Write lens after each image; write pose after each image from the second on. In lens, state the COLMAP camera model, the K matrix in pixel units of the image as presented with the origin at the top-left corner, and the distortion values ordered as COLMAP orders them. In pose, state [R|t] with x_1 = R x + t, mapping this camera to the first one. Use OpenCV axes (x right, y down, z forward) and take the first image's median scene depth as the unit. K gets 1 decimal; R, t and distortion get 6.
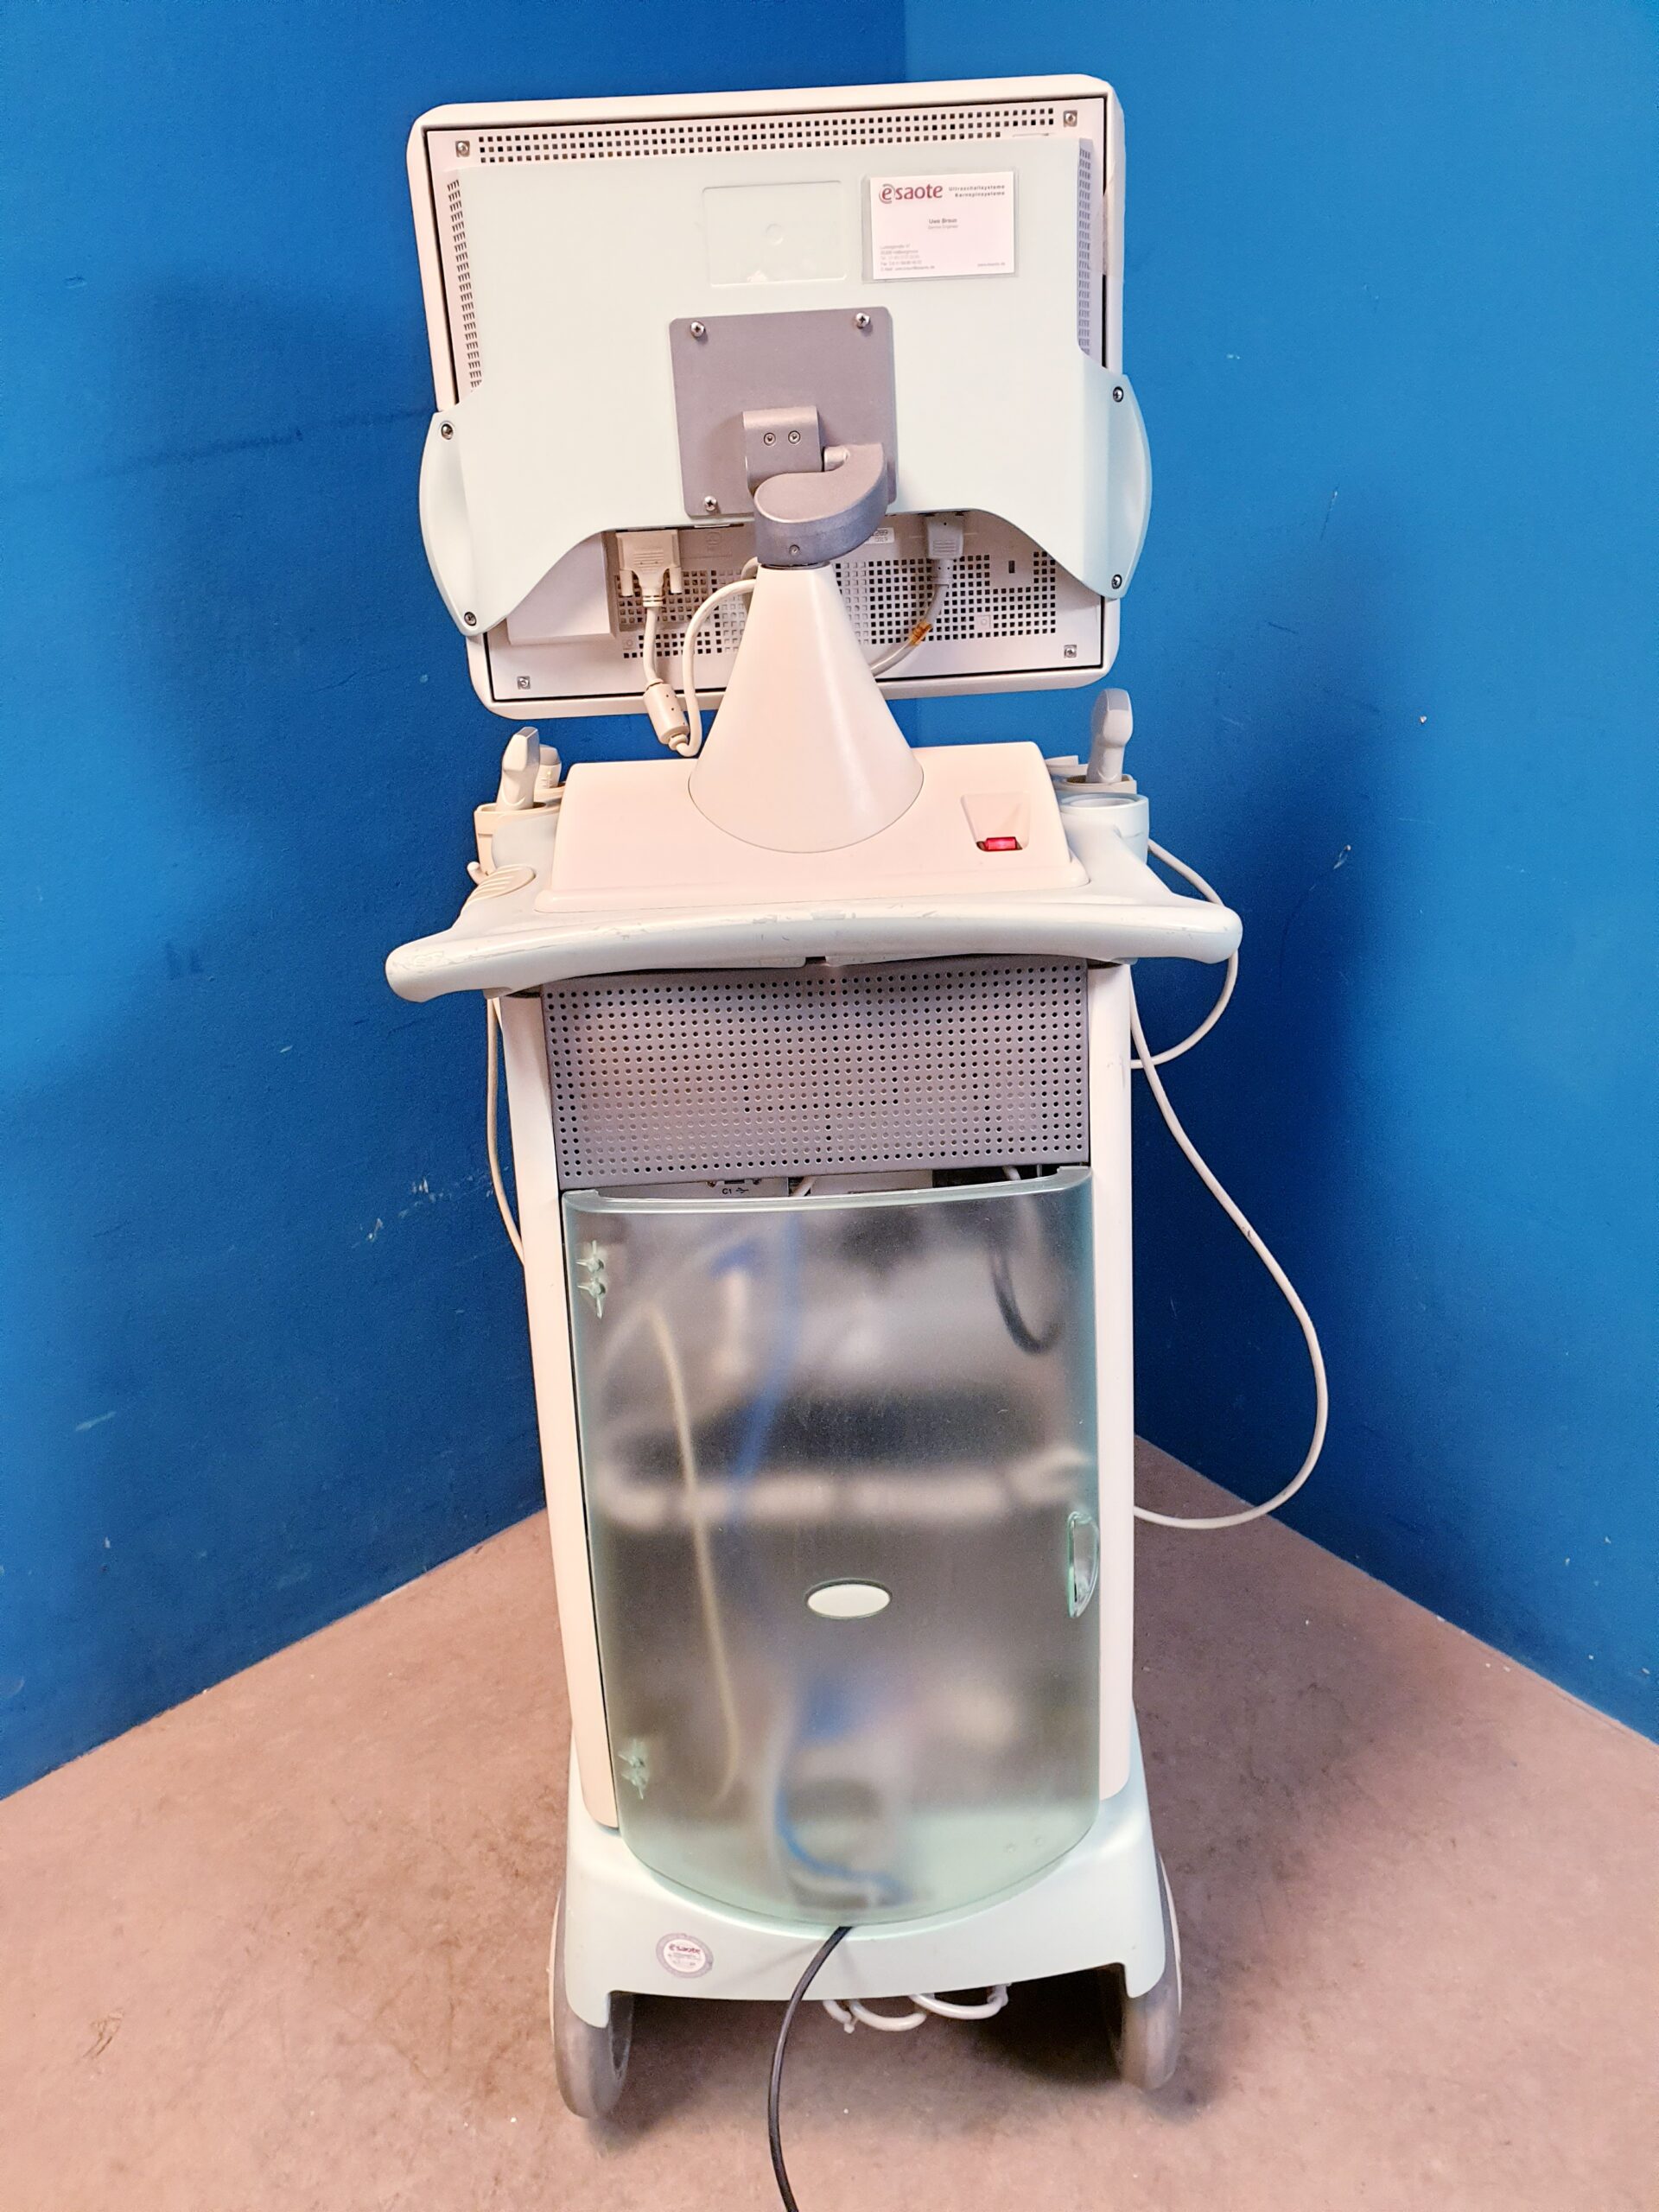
lens RADIAL K [[1685.1, 0, 847.1], [0, 1685.1, 1098.3], [0, 0, 1]] dist [0.034327, -0.008228]
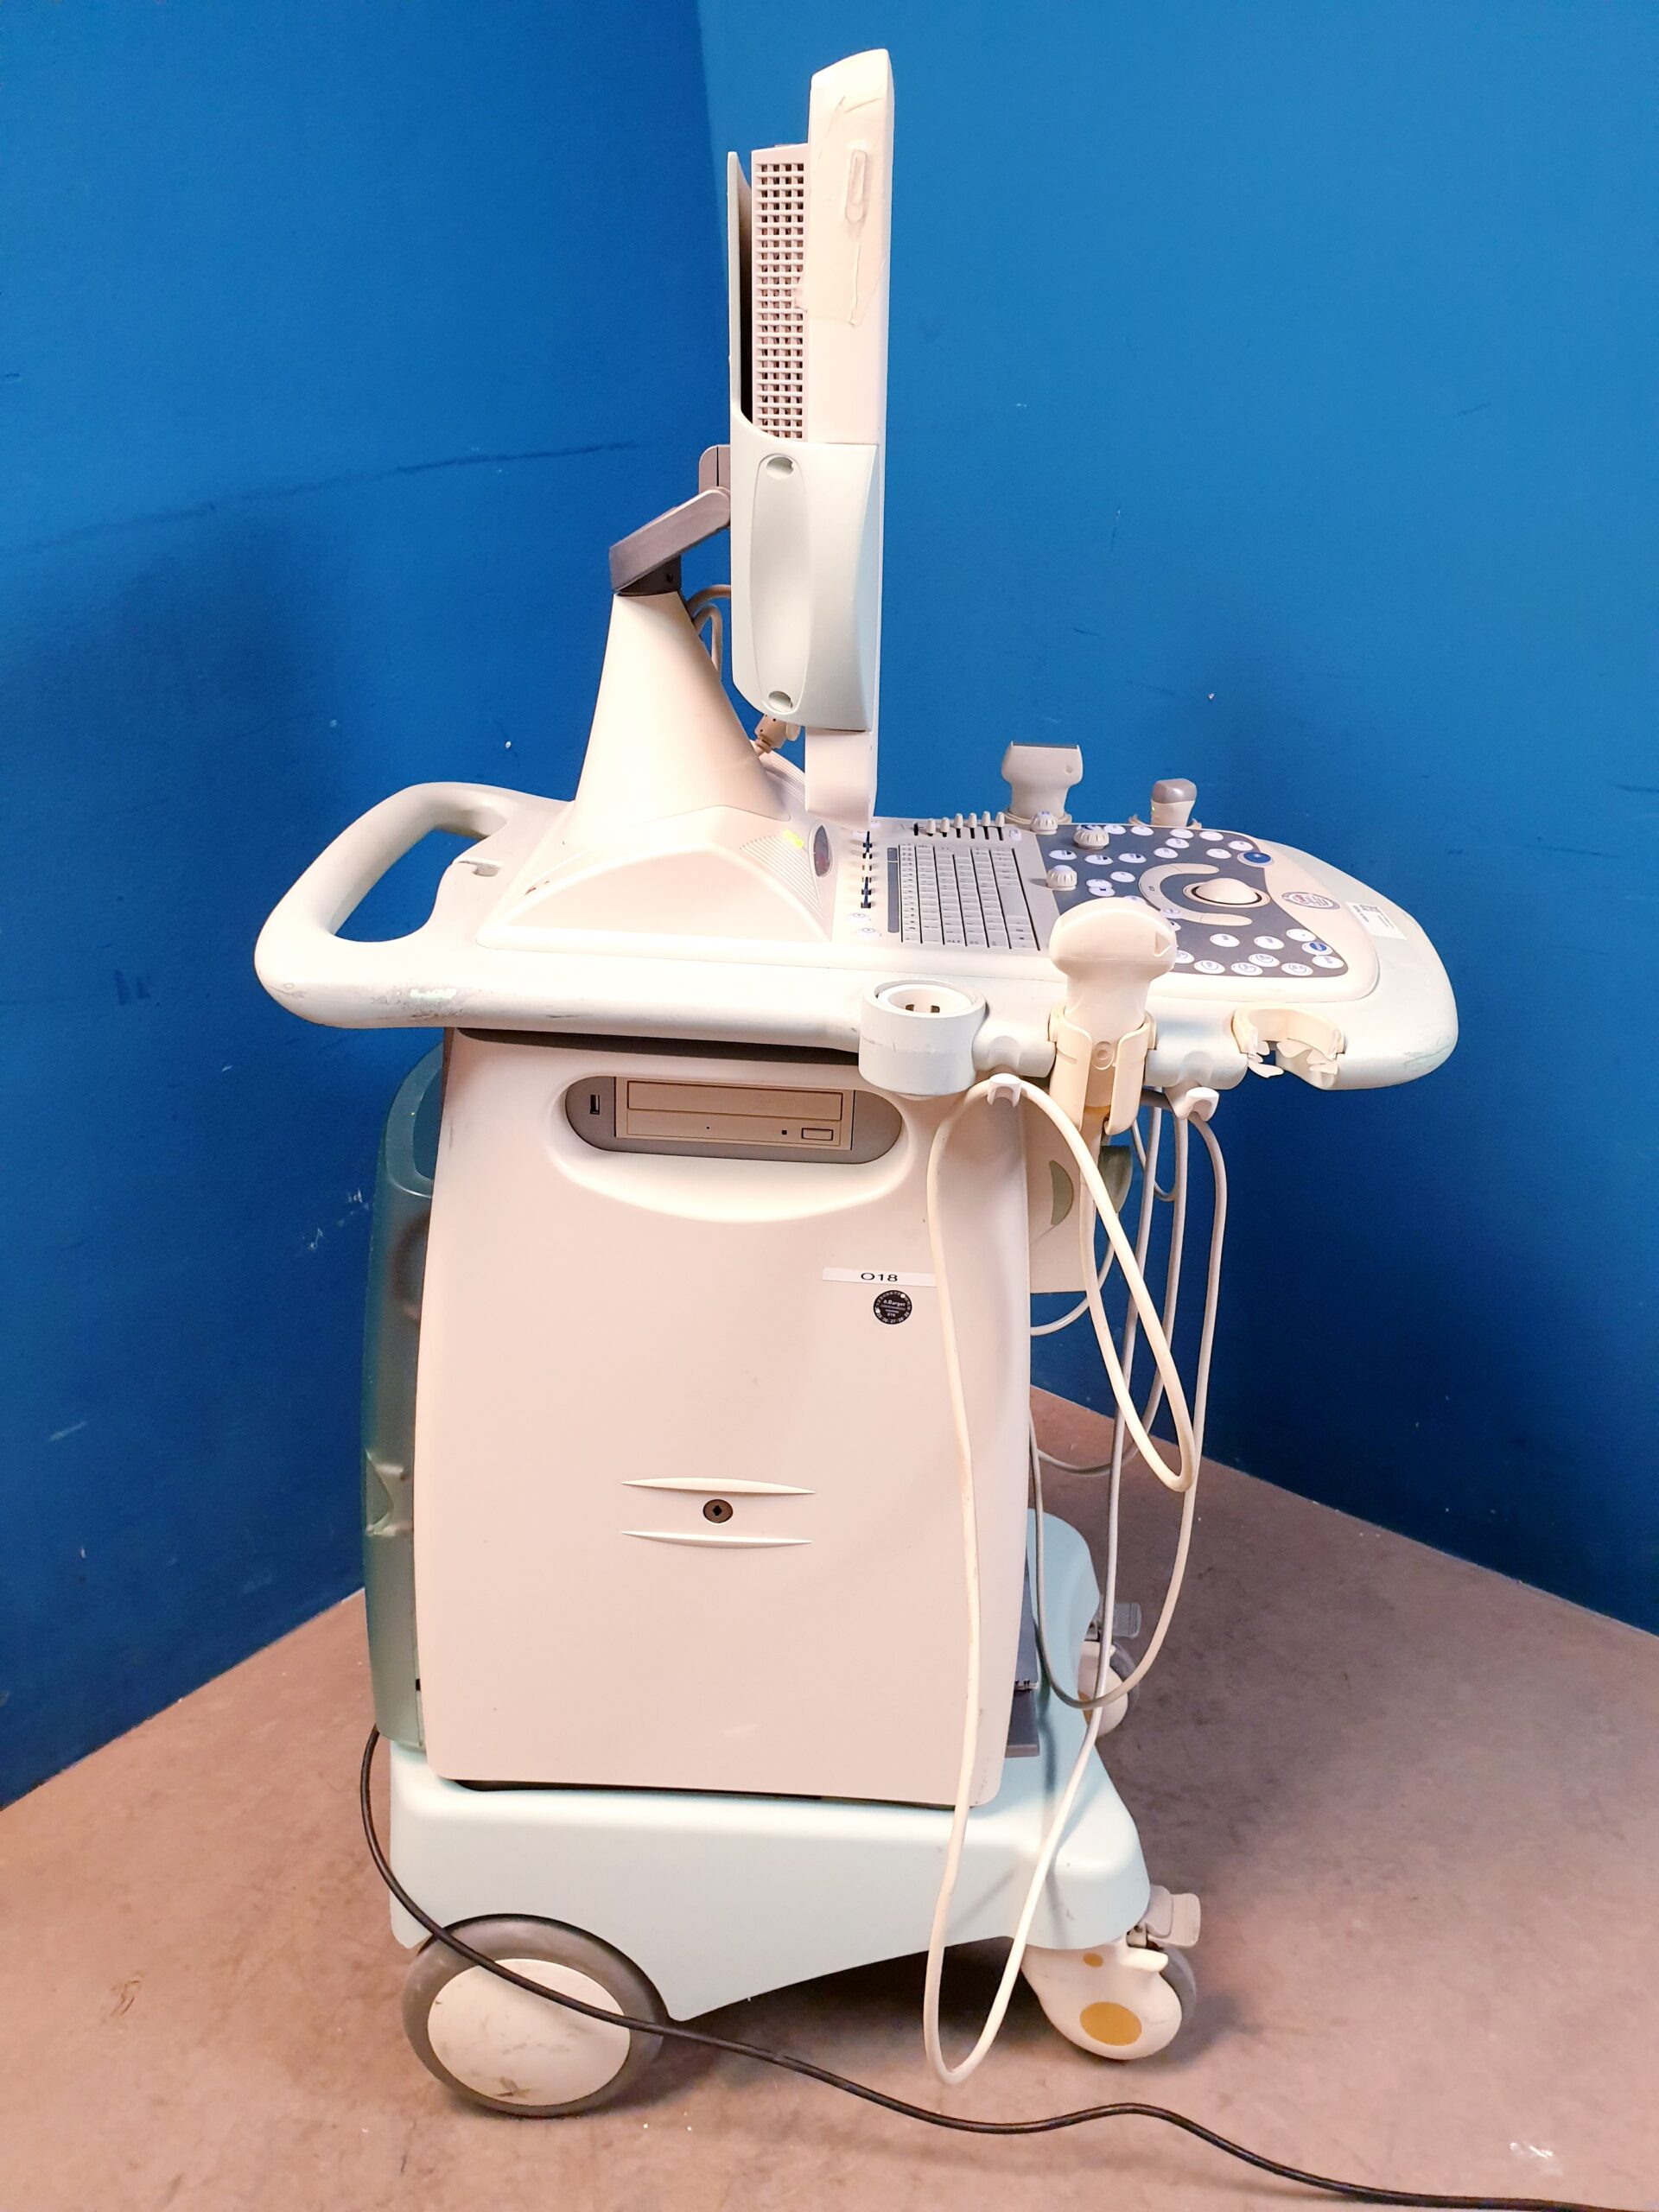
lens RADIAL K [[1685.1, 0, 848.9], [0, 1685.1, 1101.6], [0, 0, 1]] dist [0.034327, -0.008228]
pose [[0.991936, -0.087220, 0.091959, -0.040898], [0.093389, 0.993502, -0.065060, 0.107393], [-0.085687, 0.073123, 0.993635, -0.118637]]
